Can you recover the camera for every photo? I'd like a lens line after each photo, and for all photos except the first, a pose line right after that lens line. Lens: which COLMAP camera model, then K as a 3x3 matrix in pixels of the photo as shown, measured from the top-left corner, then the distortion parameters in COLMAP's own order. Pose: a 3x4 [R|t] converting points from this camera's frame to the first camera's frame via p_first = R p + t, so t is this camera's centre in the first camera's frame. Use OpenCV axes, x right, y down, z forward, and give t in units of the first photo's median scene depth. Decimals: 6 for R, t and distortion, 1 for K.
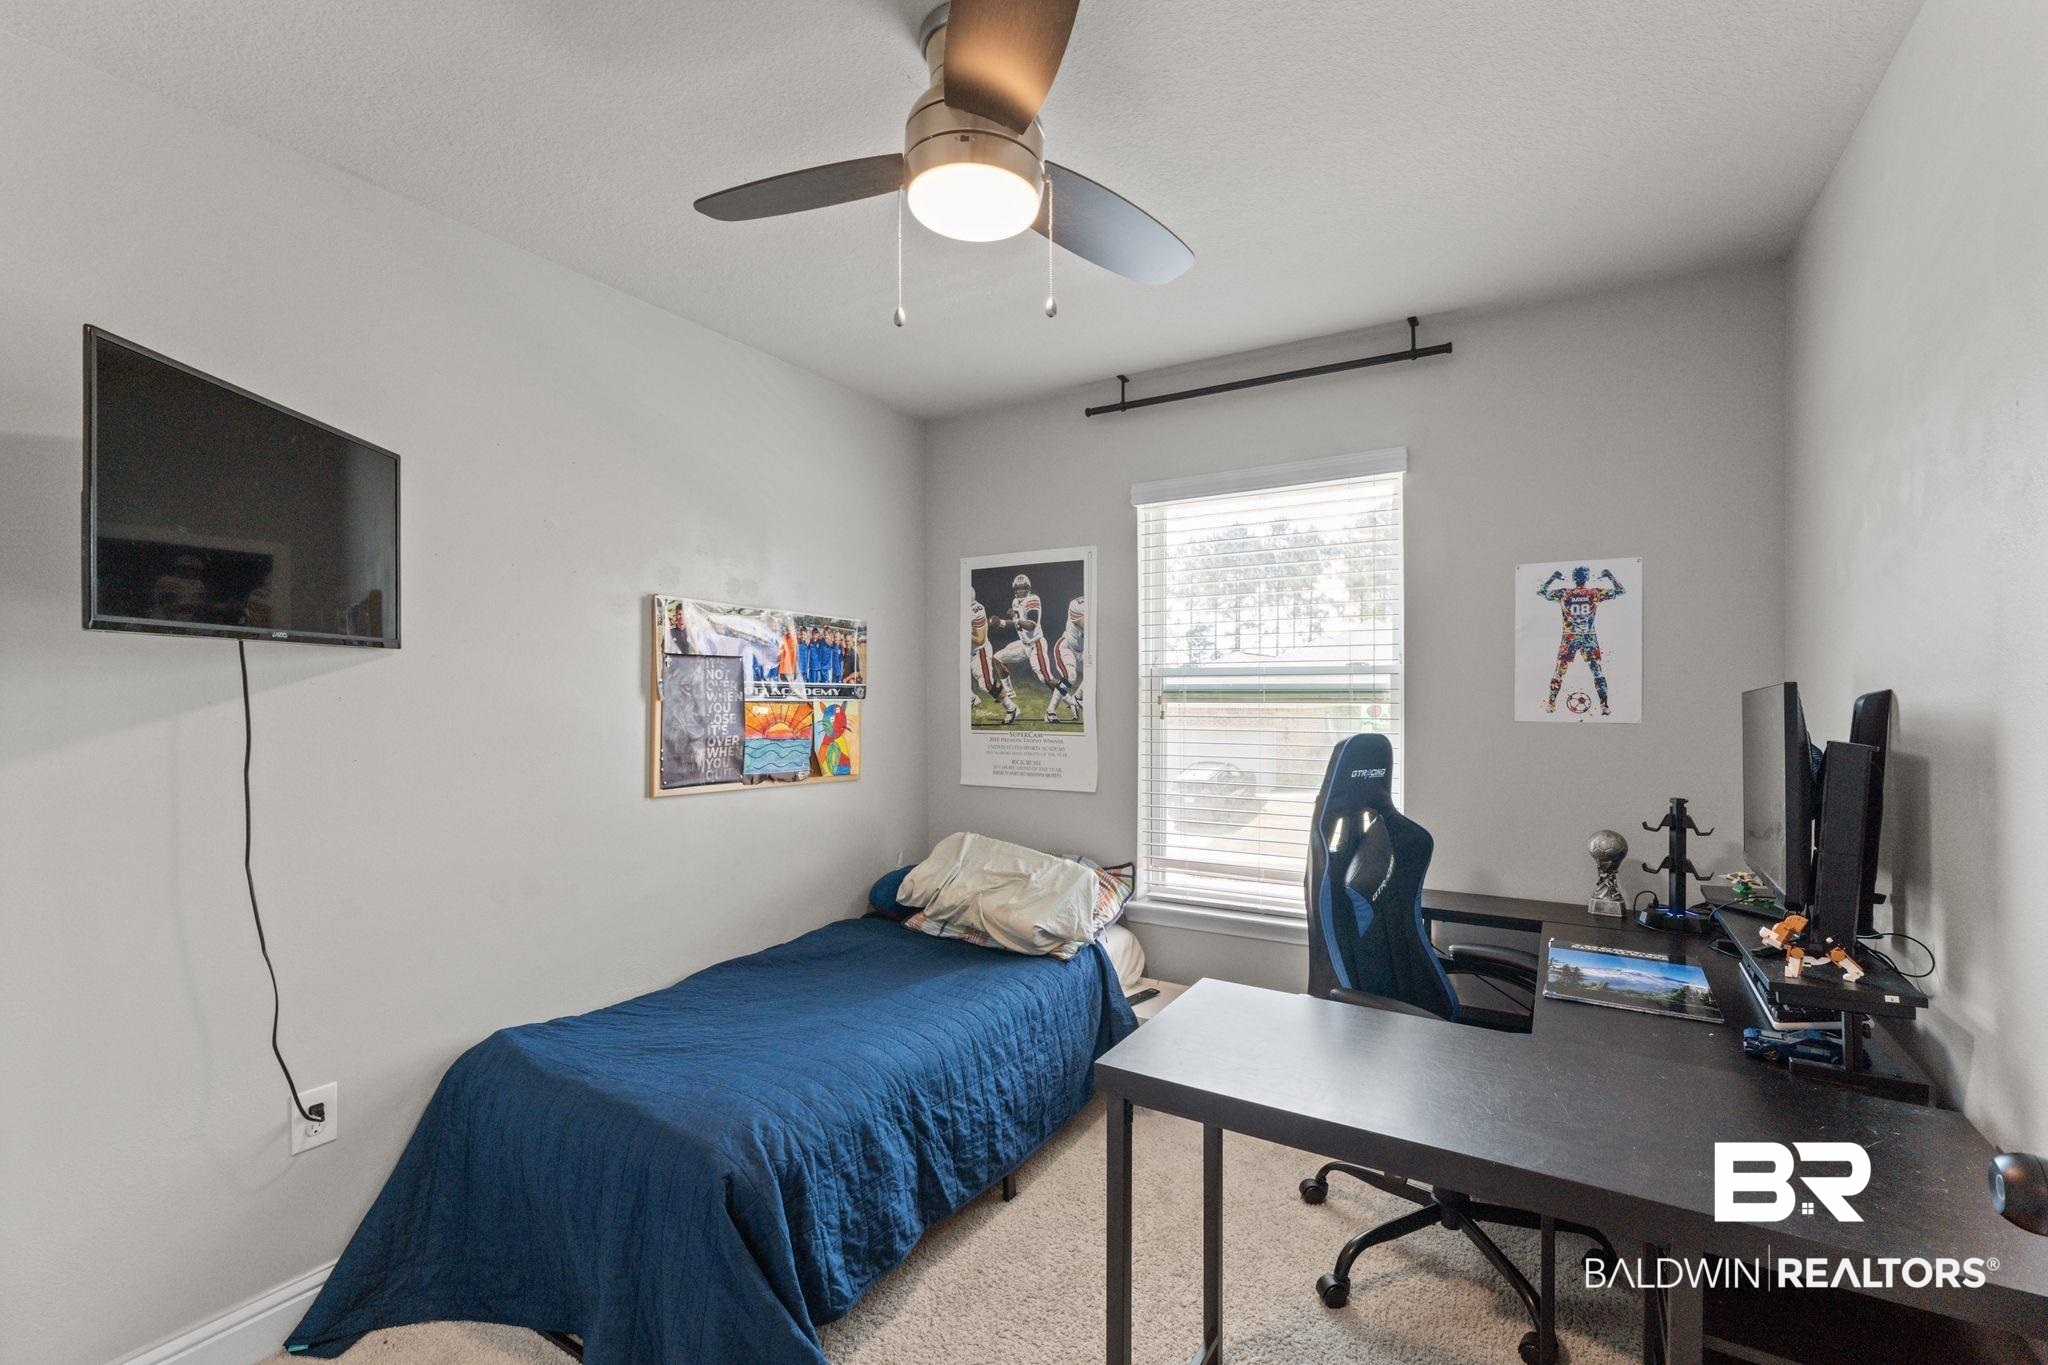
lens RADIAL K [[858.4, 0, 1024.3], [0, 858.4, 686.8], [0, 0, 1]] dist [0.001647, -0.000037]
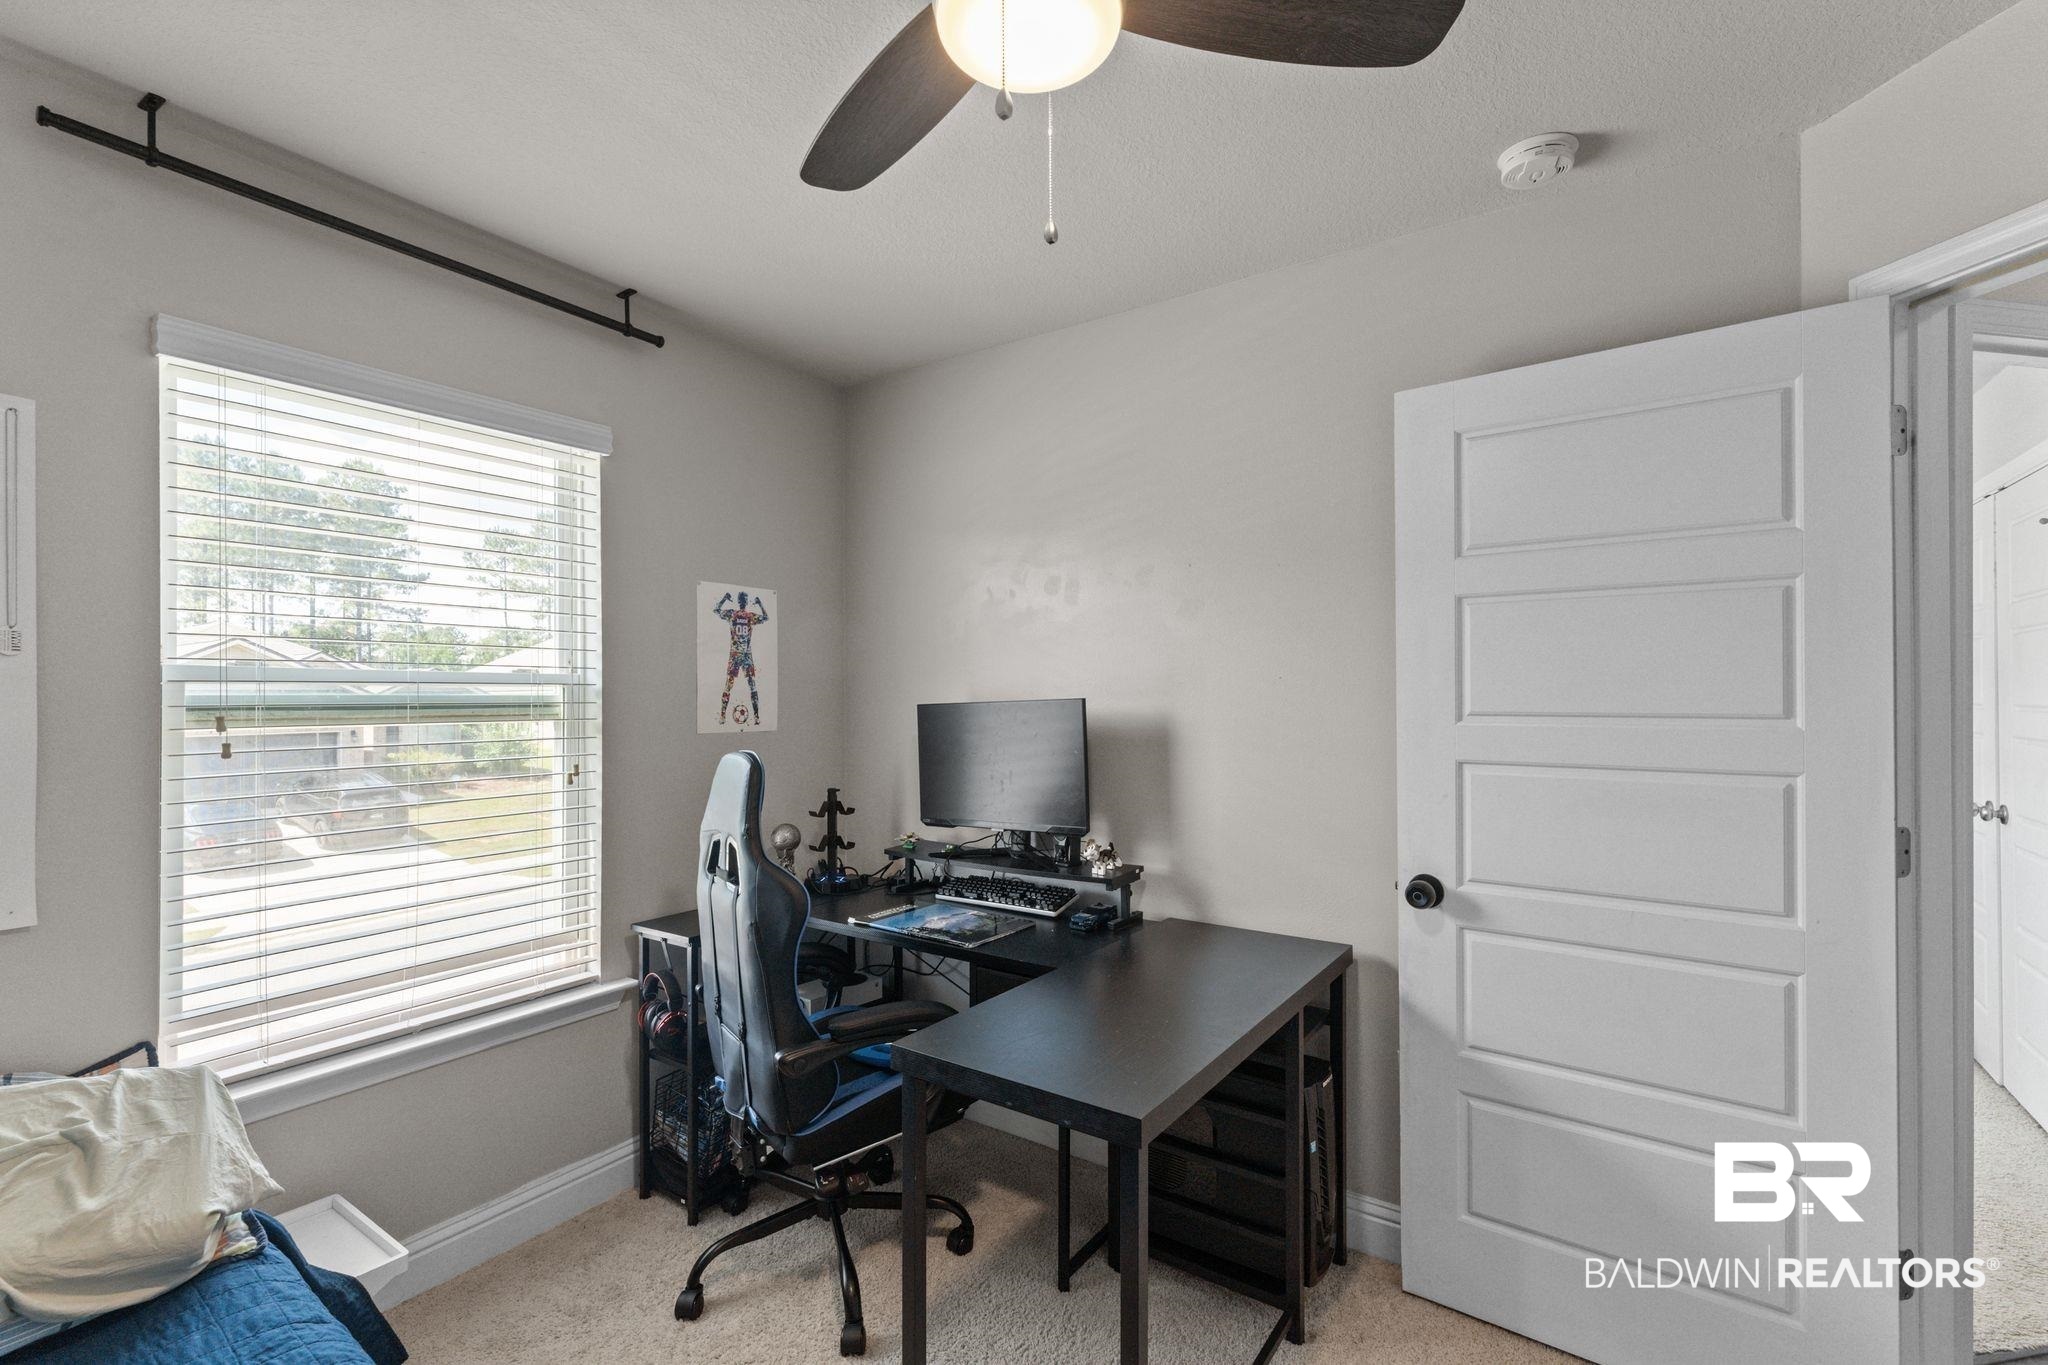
lens RADIAL K [[858.4, 0, 1026.6], [0, 858.4, 689.1], [0, 0, 1]] dist [0.001647, -0.000037]
pose [[0.111934, 0.015011, 0.993602, -0.409391], [0.001759, 0.999881, -0.015304, 0.003682], [-0.993714, 0.003461, 0.111894, 0.512388]]
